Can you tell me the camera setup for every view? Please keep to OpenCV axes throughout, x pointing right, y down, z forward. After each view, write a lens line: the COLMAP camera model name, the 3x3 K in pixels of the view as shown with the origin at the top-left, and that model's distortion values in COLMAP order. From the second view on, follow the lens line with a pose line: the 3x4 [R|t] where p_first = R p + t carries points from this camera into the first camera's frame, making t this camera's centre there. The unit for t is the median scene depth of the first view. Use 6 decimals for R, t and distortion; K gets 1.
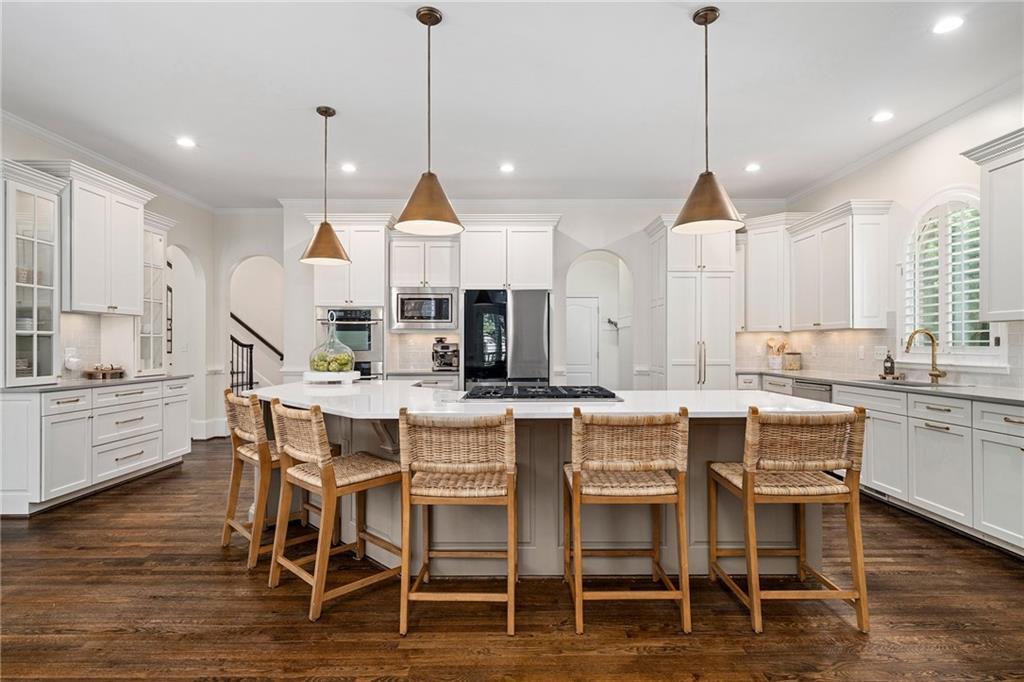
lens RADIAL K [[521.5, 0, 514.9], [0, 521.5, 342.9], [0, 0, 1]] dist [0.004298, 0.000597]
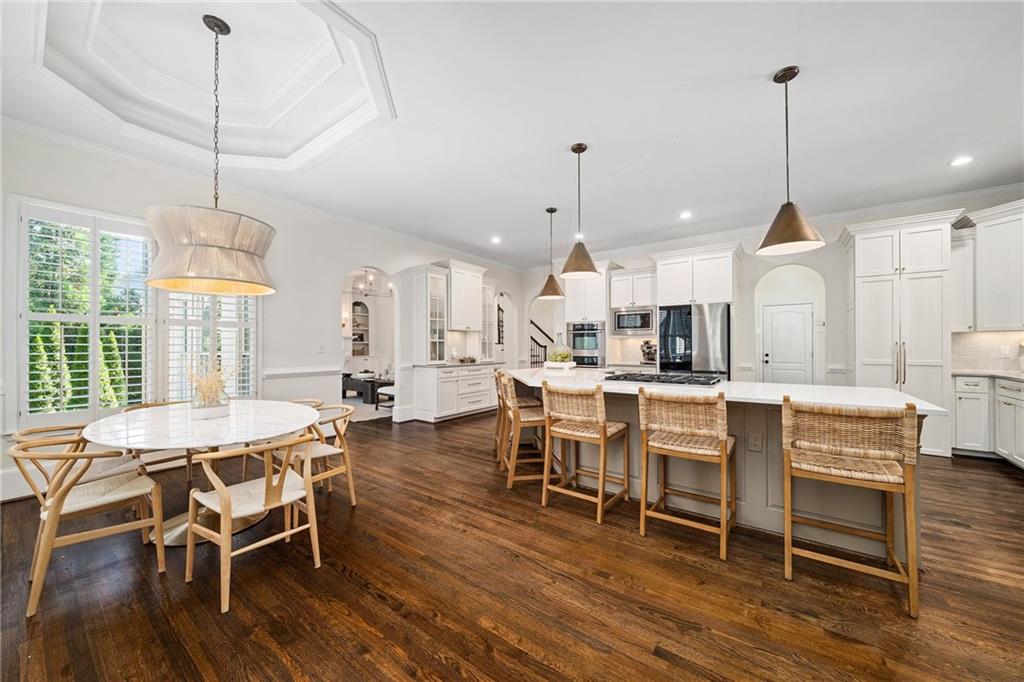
lens RADIAL K [[366.8, 0, 514.9], [0, 366.8, 345.0], [0, 0, 1]] dist [-0.000630, -0.000072]
pose [[0.803104, -0.002435, -0.595834, 0.255583], [0.003296, 0.999995, 0.000356, -0.000238], [0.595830, -0.002250, 0.803107, -0.041420]]
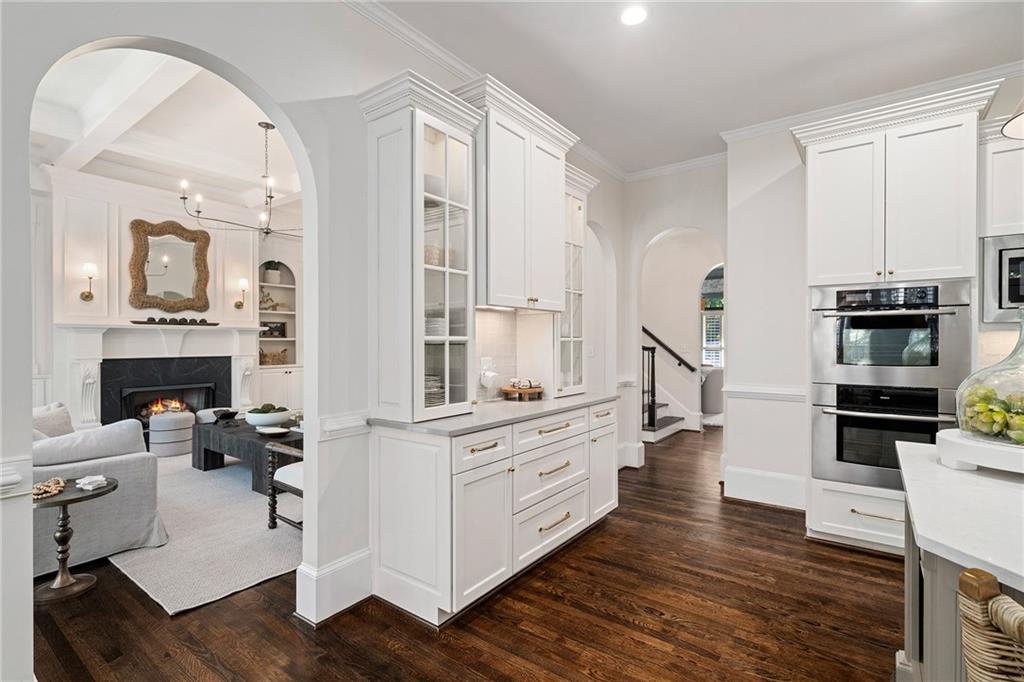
lens RADIAL K [[472.5, 0, 512.0], [0, 472.5, 341.0], [0, 0, 1]] dist [0.000319, 0.000028]
pose [[0.799355, -0.000299, -0.600859, -0.475322], [0.002314, 0.999994, 0.002581, -0.017769], [0.600855, -0.003454, 0.799351, 0.553809]]
